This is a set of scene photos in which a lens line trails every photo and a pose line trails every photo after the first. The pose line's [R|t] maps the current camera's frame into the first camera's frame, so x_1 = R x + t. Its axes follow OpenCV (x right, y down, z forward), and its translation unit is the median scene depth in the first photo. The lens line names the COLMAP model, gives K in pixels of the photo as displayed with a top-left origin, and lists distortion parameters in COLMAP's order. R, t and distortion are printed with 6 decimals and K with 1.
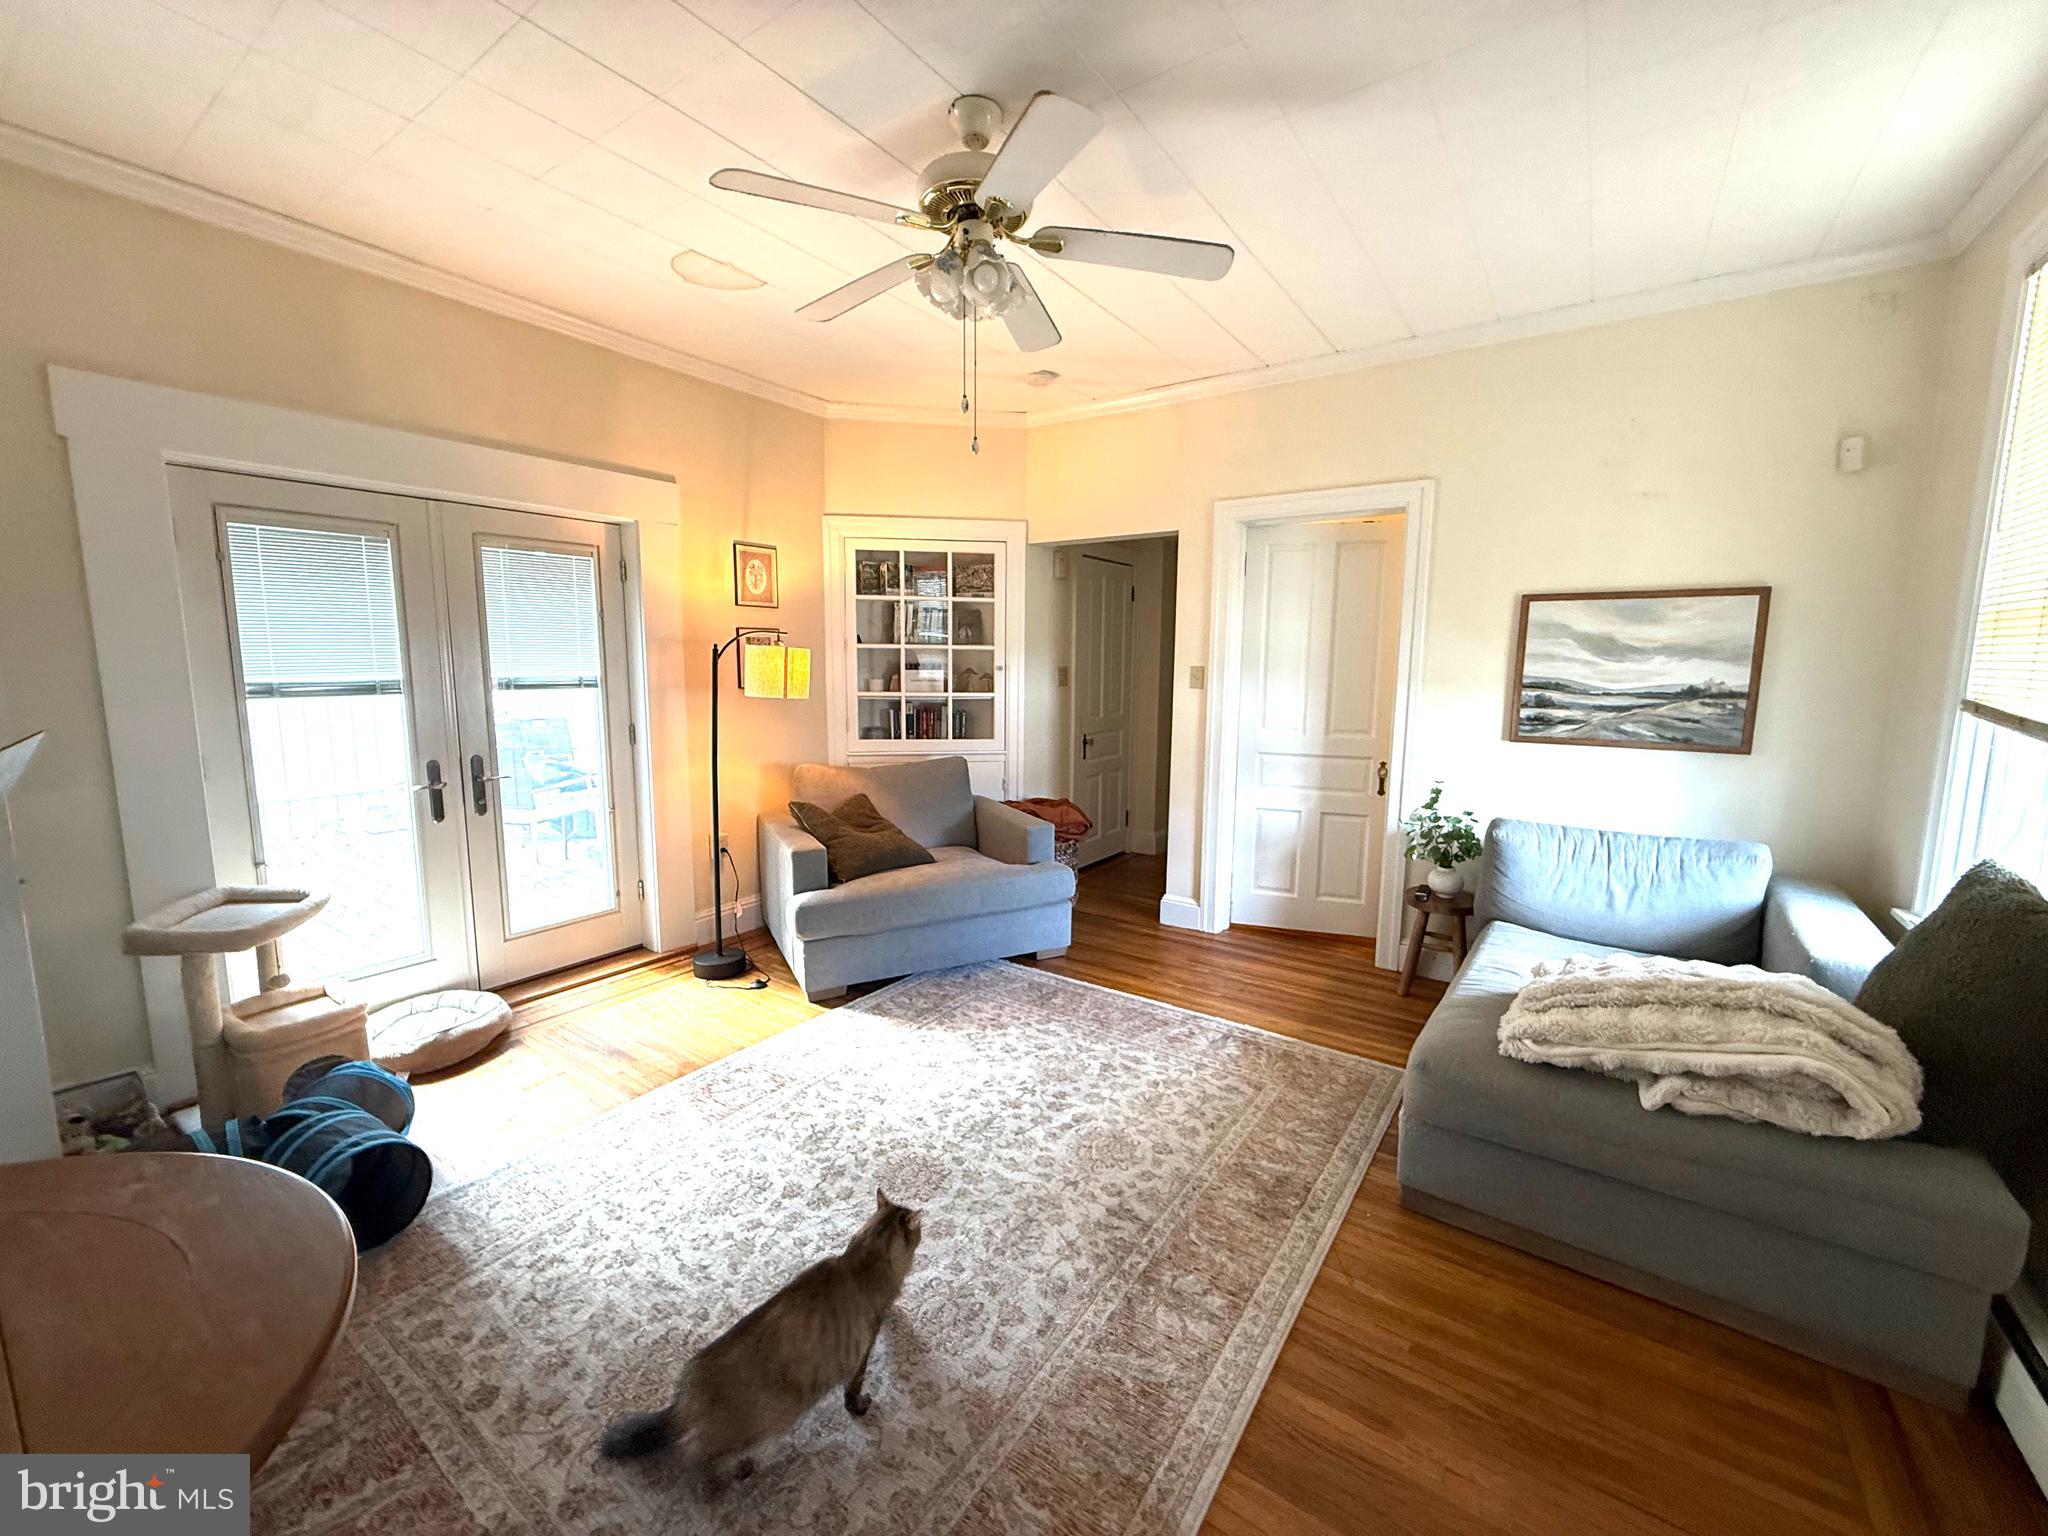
lens RADIAL K [[811.6, 0, 1019.9], [0, 811.6, 765.0], [0, 0, 1]] dist [0.000603, 0.000021]
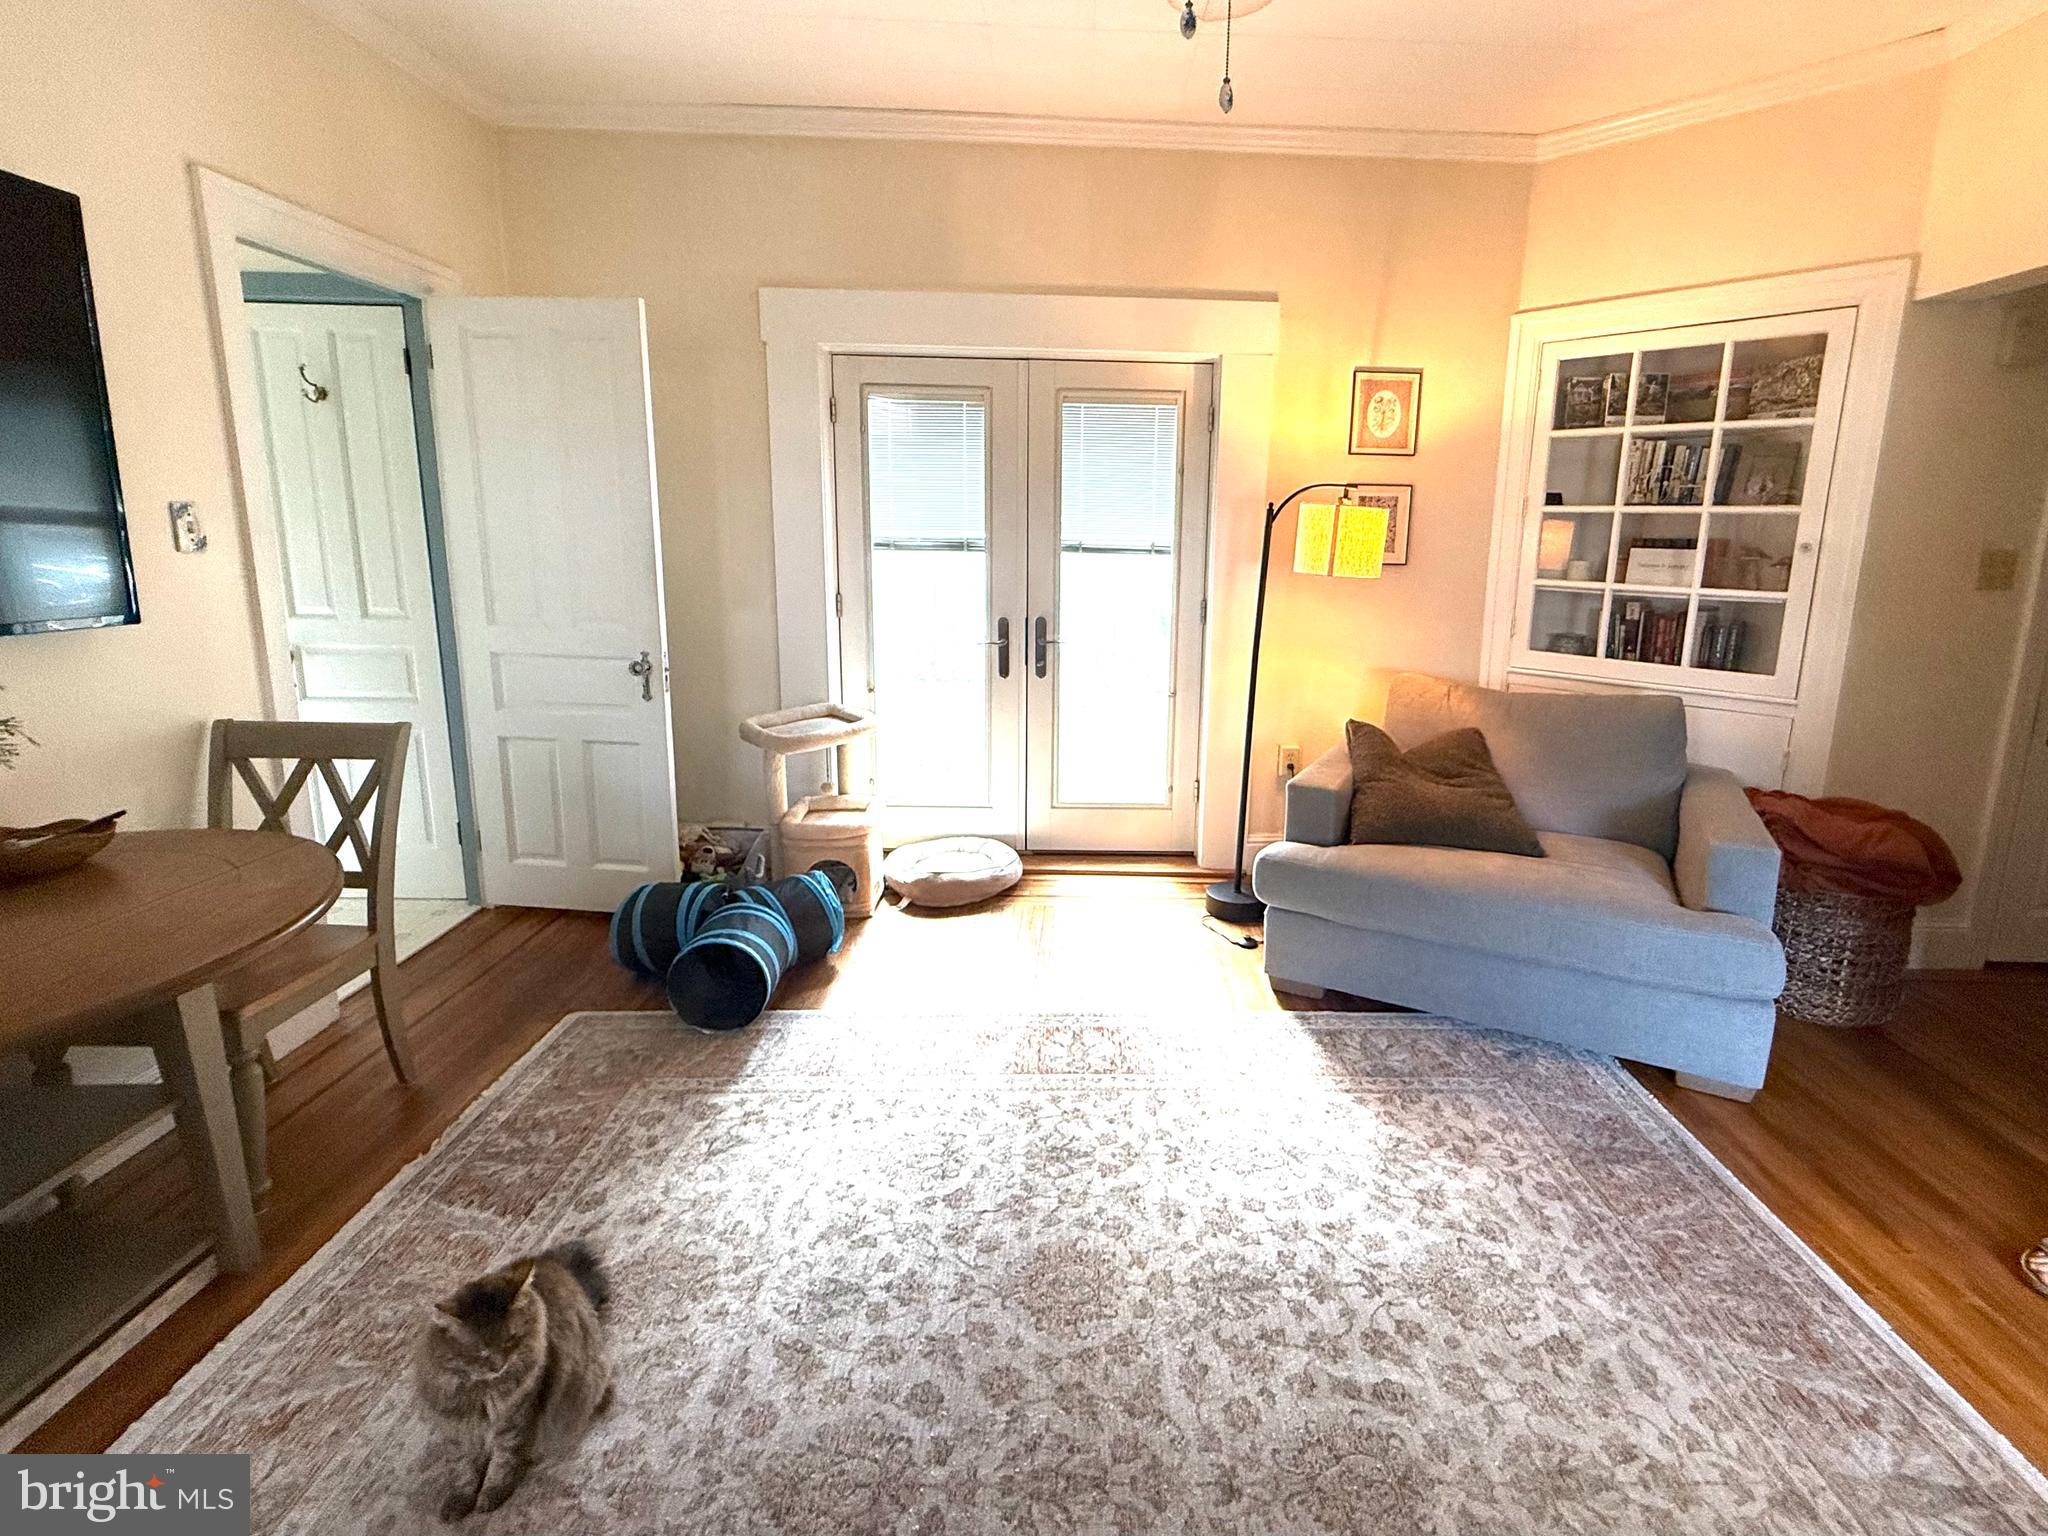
lens RADIAL K [[927.2, 0, 1028.5], [0, 927.2, 692.6], [0, 0, 1]] dist [0.001553, -0.000033]
pose [[0.600646, 0.147473, -0.785797, 0.221746], [-0.123500, 0.988159, 0.091050, -0.021570], [0.789919, 0.042357, 0.611746, 0.289711]]
